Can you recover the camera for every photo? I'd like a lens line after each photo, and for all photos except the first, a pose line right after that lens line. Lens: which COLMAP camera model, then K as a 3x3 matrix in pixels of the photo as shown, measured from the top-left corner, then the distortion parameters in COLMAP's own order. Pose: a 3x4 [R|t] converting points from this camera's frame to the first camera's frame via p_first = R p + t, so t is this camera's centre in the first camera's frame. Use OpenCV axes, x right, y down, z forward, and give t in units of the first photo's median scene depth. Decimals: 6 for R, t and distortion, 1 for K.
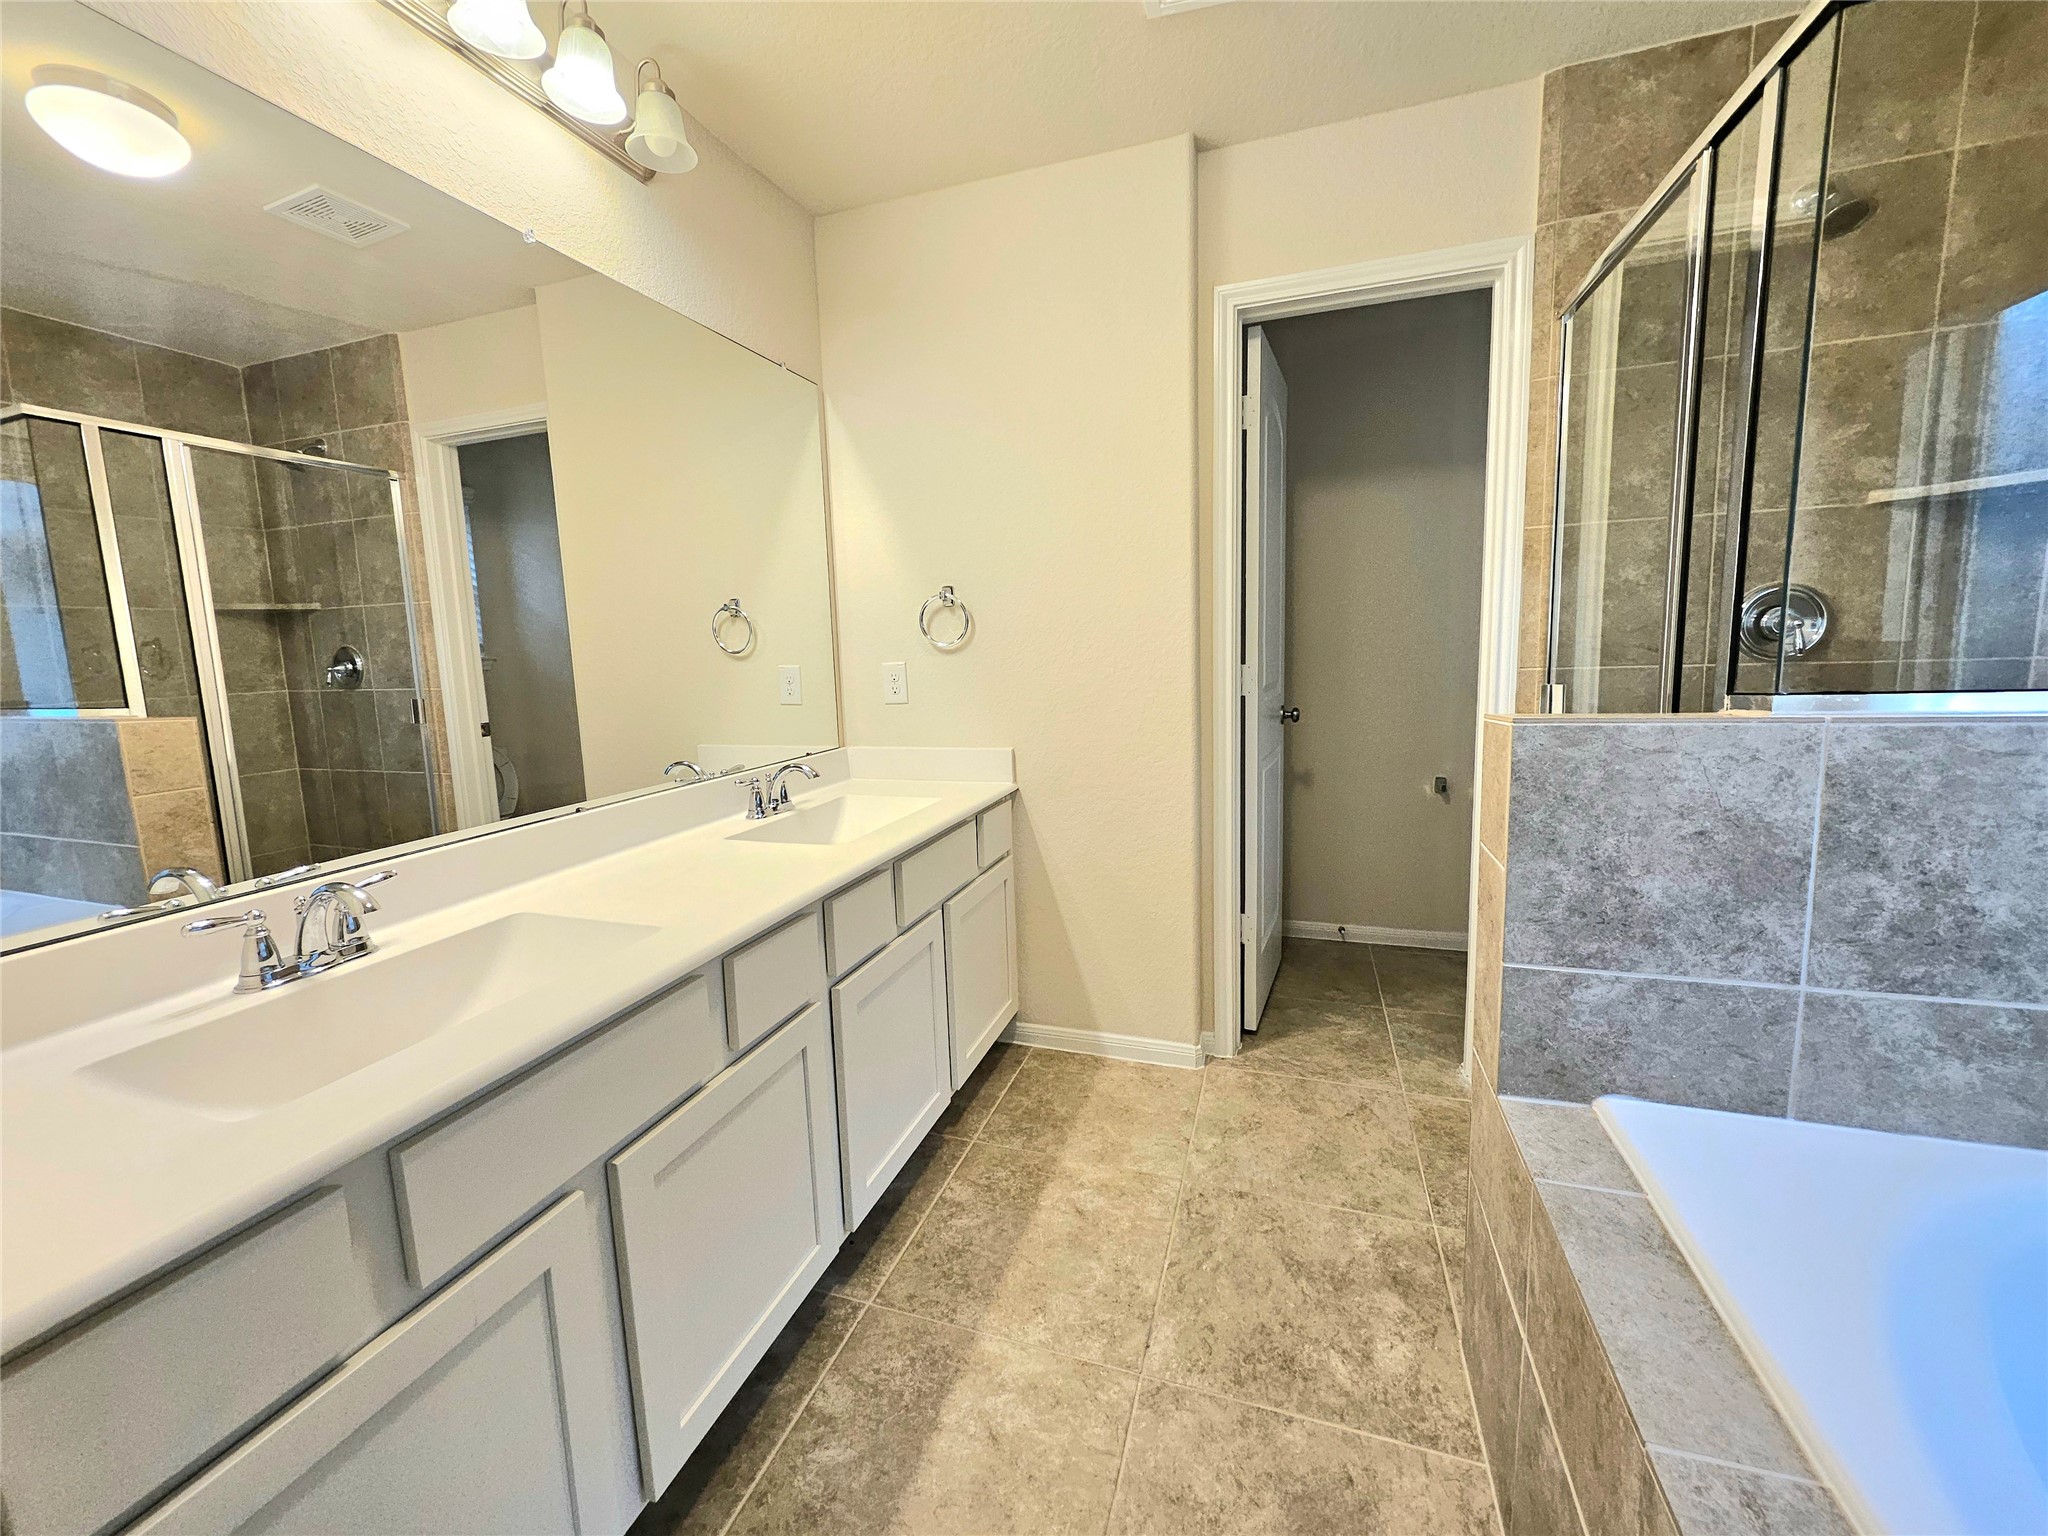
lens RADIAL K [[801.1, 0, 1023.2], [0, 801.1, 739.8], [0, 0, 1]] dist [-0.000070, 0.000066]
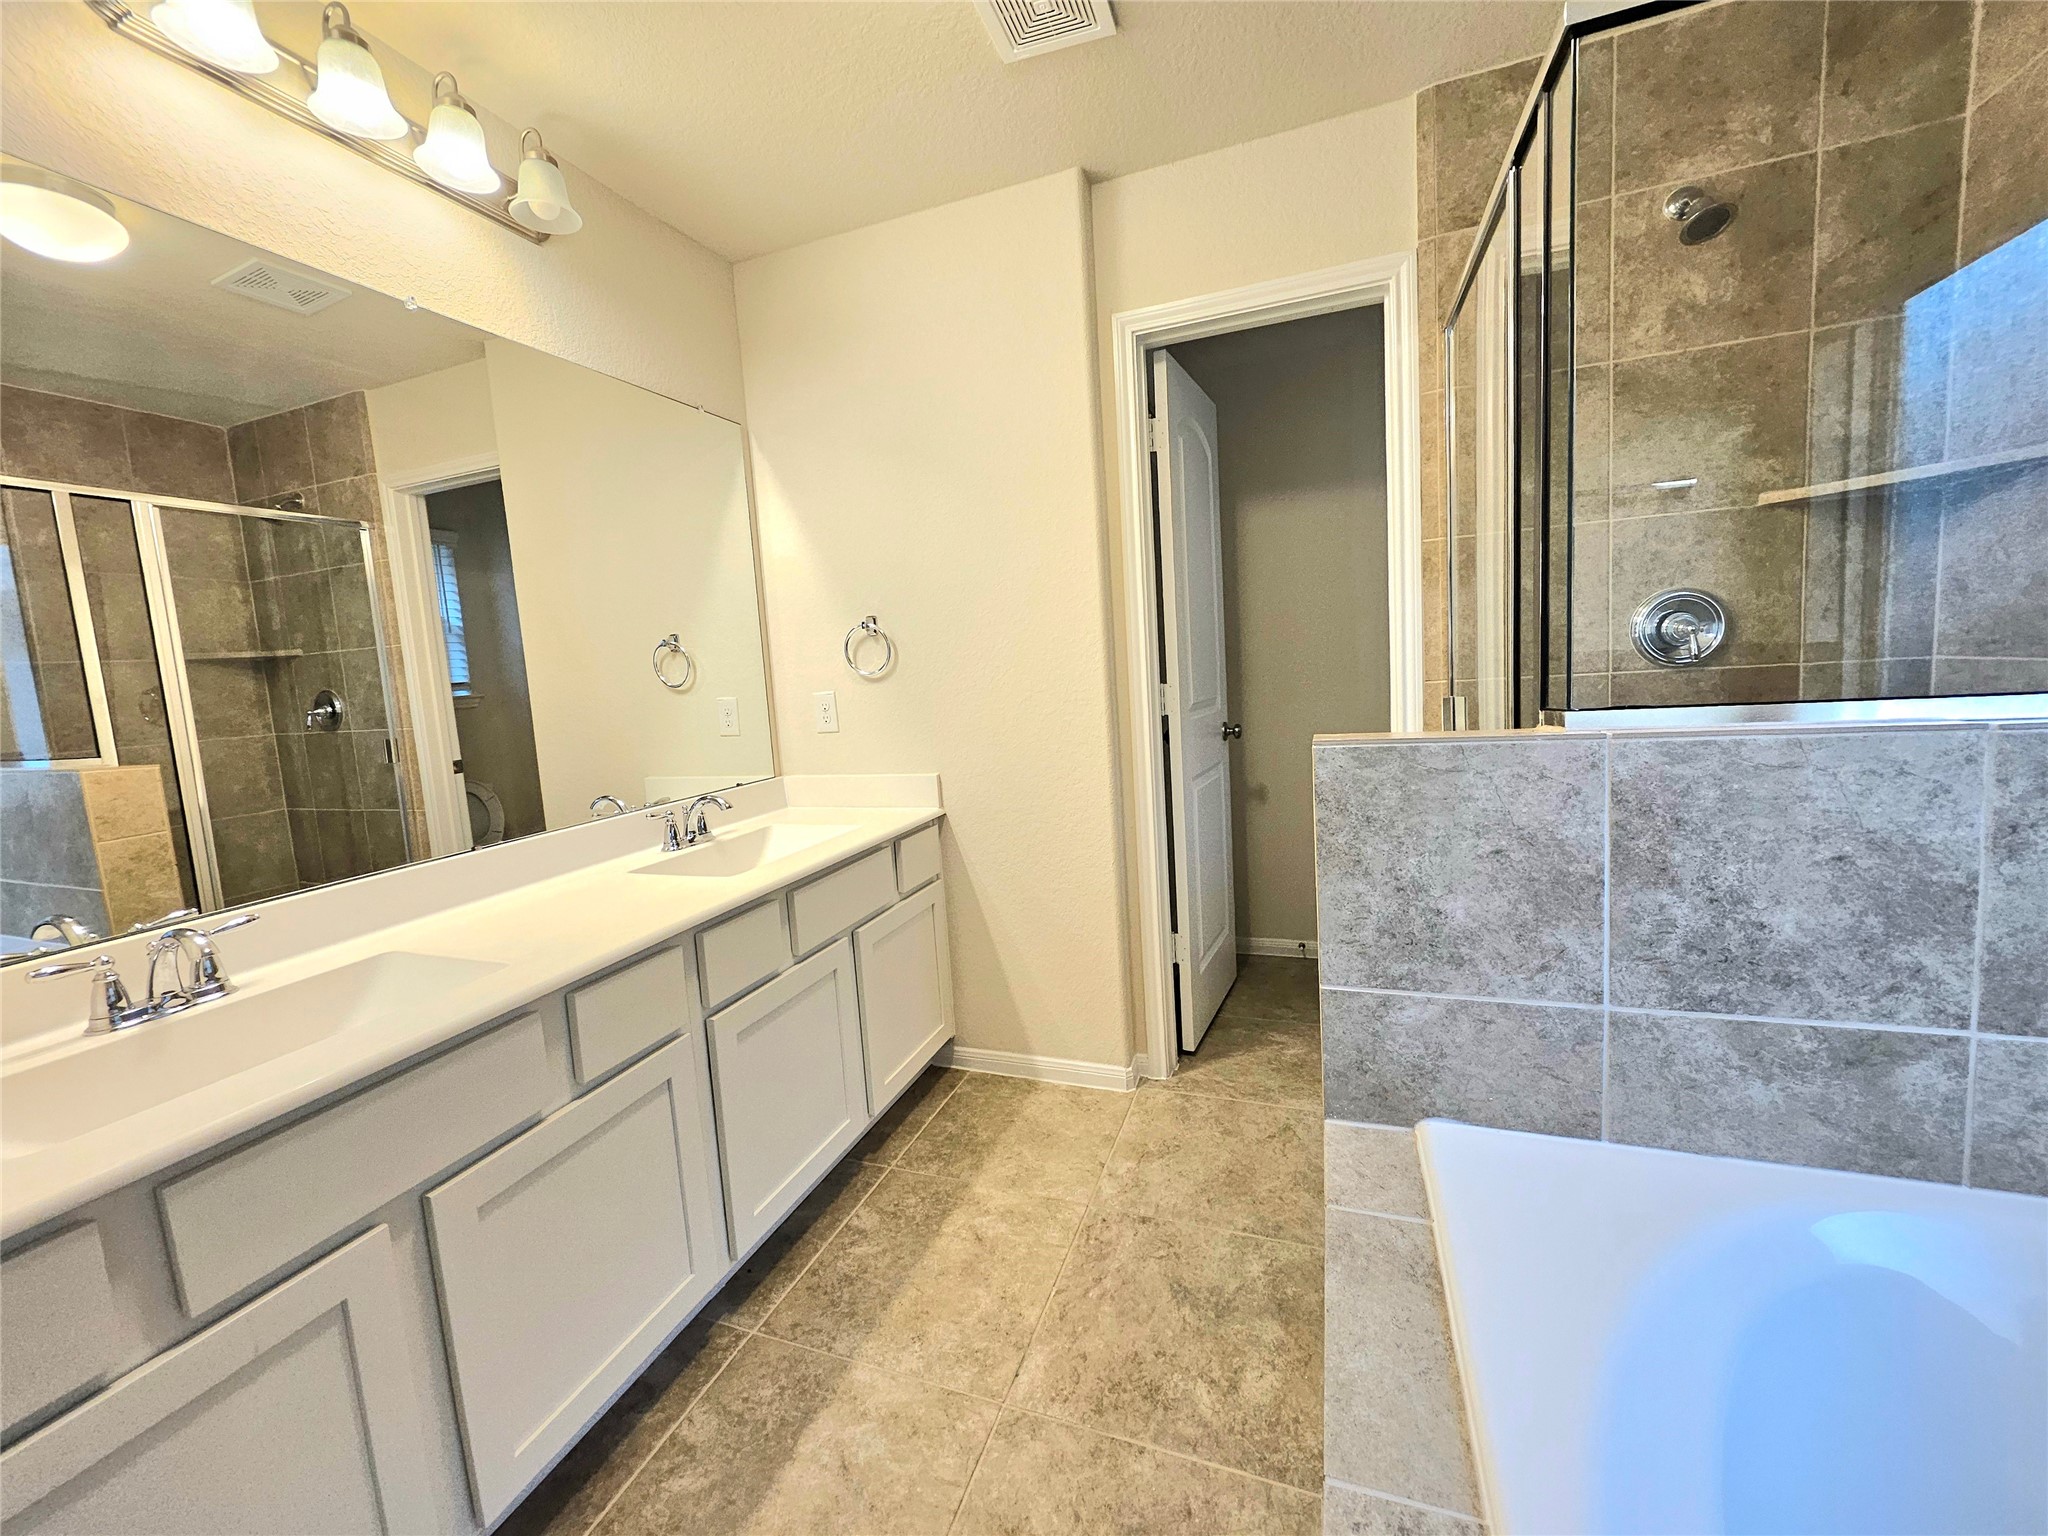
lens RADIAL K [[801.2, 0, 1020.9], [0, 801.2, 742.3], [0, 0, 1]] dist [0.000097, -0.000564]
pose [[0.999008, -0.027548, -0.034998, 0.170040], [0.026896, 0.999458, -0.018977, -0.009570], [0.035501, 0.018017, 0.999207, -0.009121]]
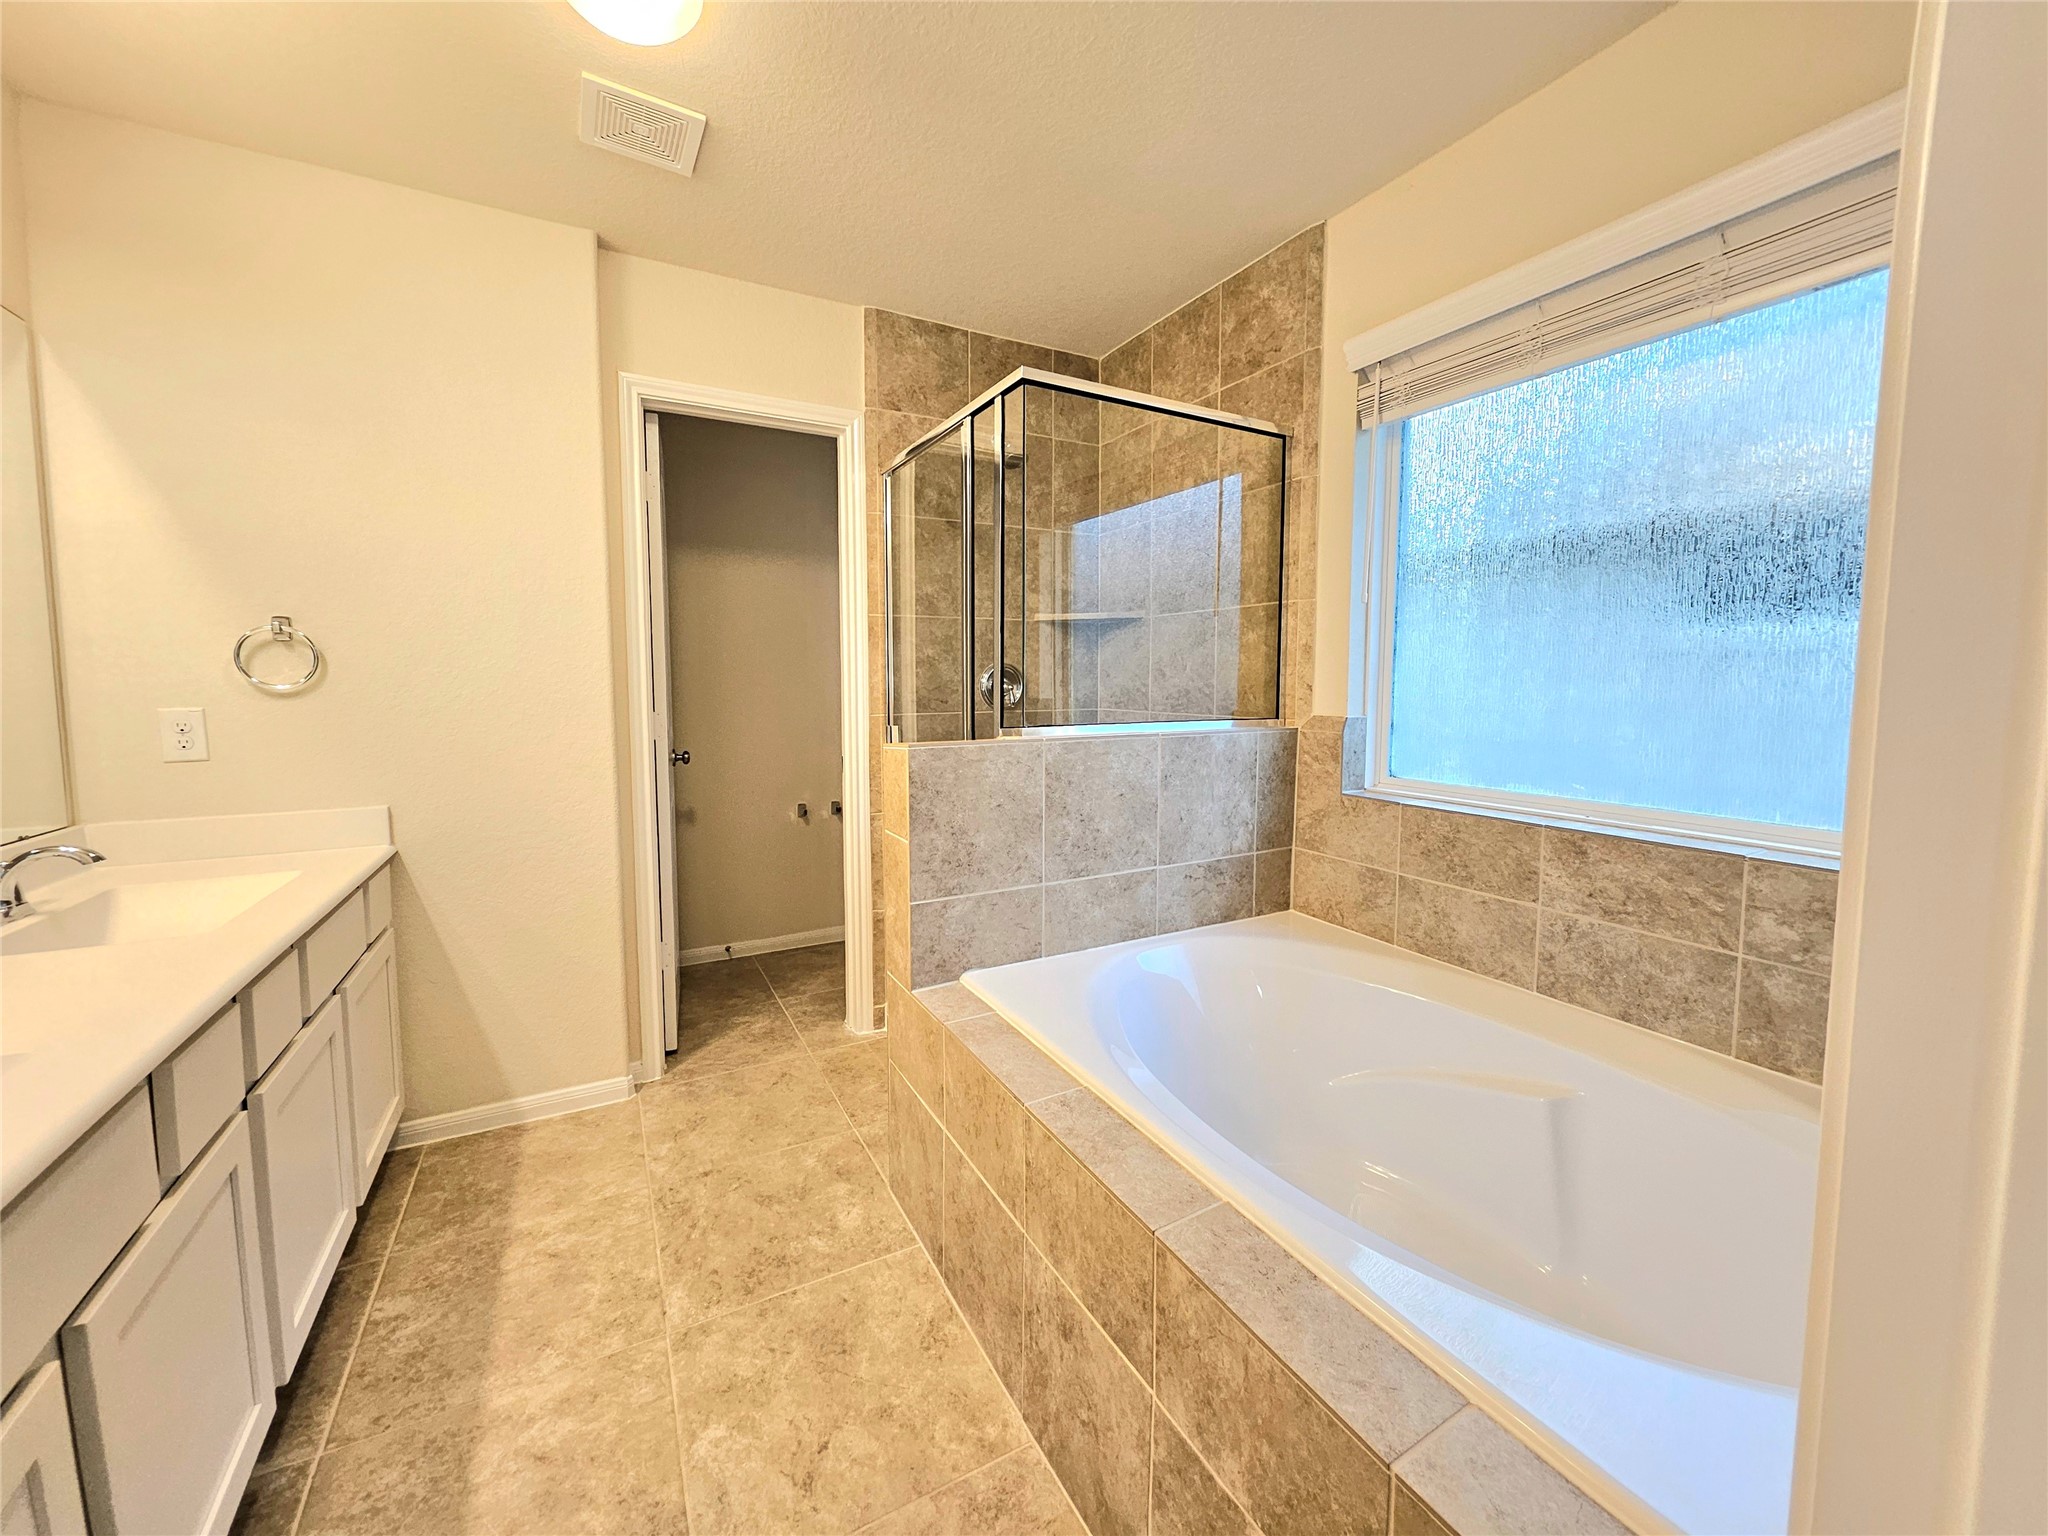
lens RADIAL K [[801.2, 0, 1020.9], [0, 801.2, 742.3], [0, 0, 1]] dist [0.000097, -0.000564]
pose [[0.685258, -0.025531, 0.727853, -0.235666], [0.067719, 0.997289, -0.028774, 0.017838], [-0.725145, 0.069007, 0.685129, -0.149651]]
